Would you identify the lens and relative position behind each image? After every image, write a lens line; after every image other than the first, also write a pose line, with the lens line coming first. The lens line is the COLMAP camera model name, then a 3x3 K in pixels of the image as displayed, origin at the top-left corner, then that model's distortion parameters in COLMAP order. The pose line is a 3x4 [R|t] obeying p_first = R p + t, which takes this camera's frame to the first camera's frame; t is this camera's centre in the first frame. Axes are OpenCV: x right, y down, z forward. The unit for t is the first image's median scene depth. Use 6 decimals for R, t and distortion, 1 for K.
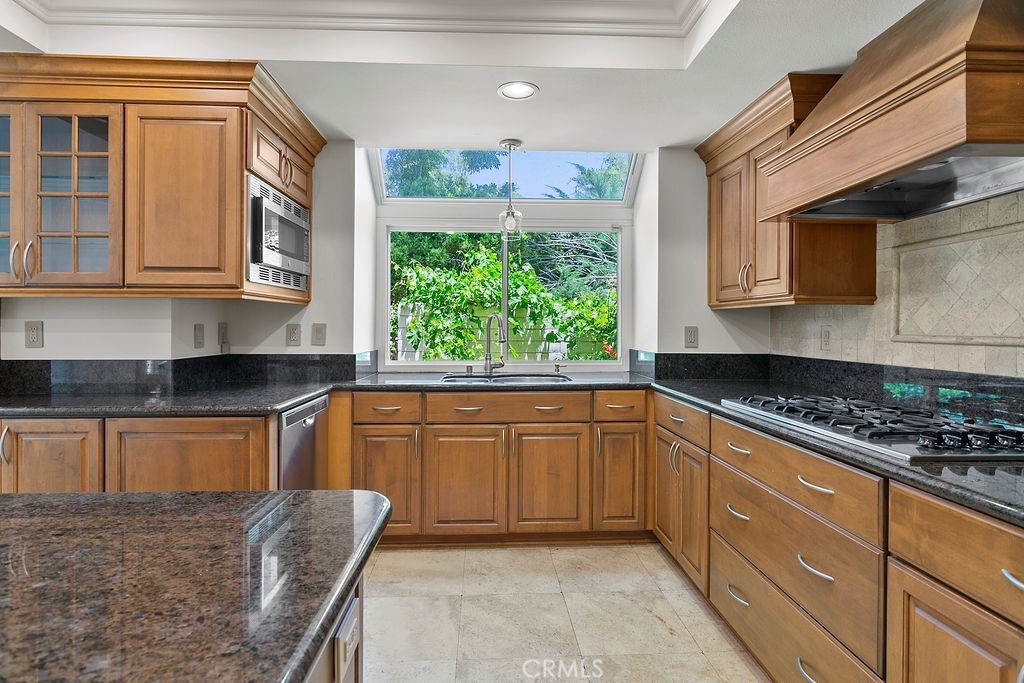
lens RADIAL K [[521.4, 0, 503.2], [0, 521.4, 325.2], [0, 0, 1]] dist [0.003553, 0.000171]
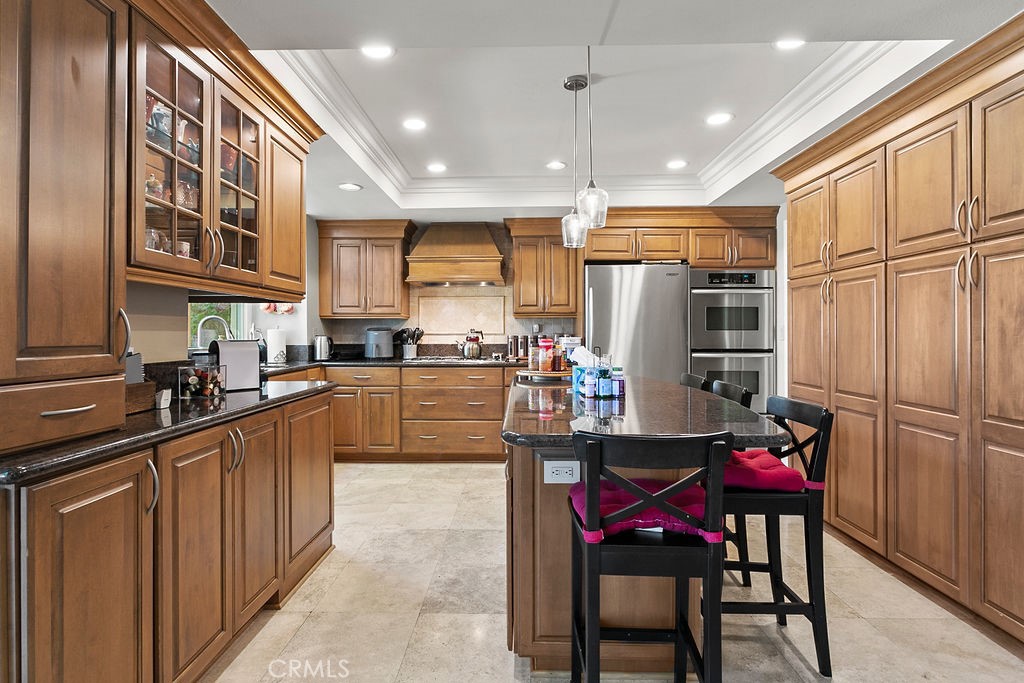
lens RADIAL K [[516.8, 0, 510.9], [0, 516.8, 333.2], [0, 0, 1]] dist [-0.003841, -0.000146]
pose [[0.056748, -0.003795, 0.998381, -1.674222], [0.000506, 0.999993, 0.003772, 0.015938], [-0.998388, 0.000291, 0.056749, 0.406402]]
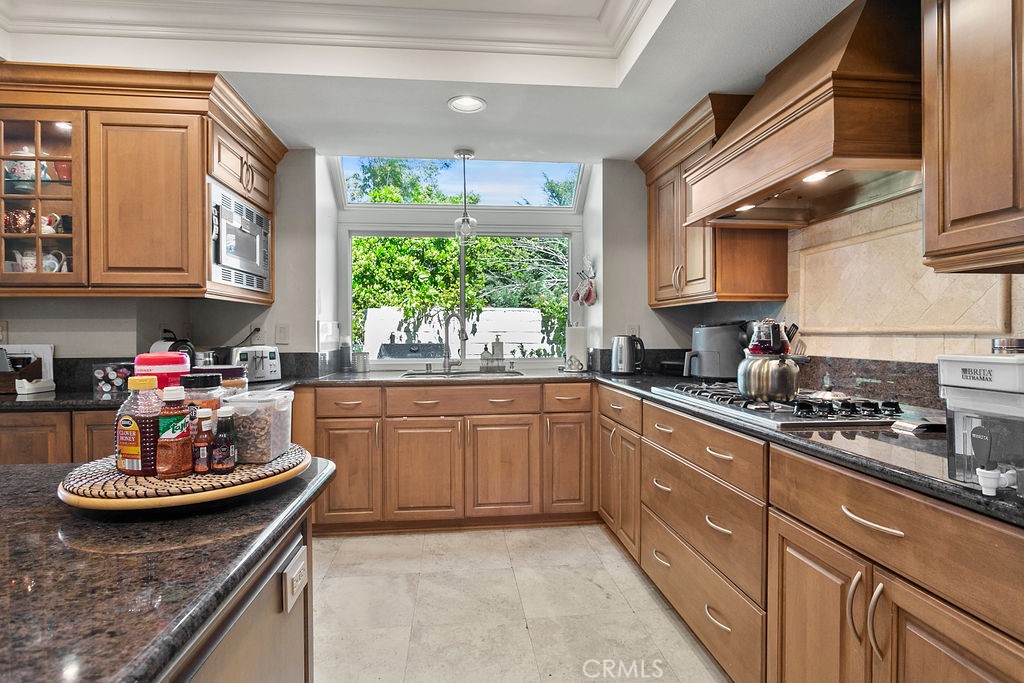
lens RADIAL K [[508.7, 0, 503.0], [0, 508.7, 336.9], [0, 0, 1]] dist [-0.004643, 0.000142]
pose [[0.998292, -0.007757, 0.057907, 0.039223], [0.007195, 0.999925, 0.009912, 0.022280], [-0.057980, -0.009478, 0.998273, -0.057722]]
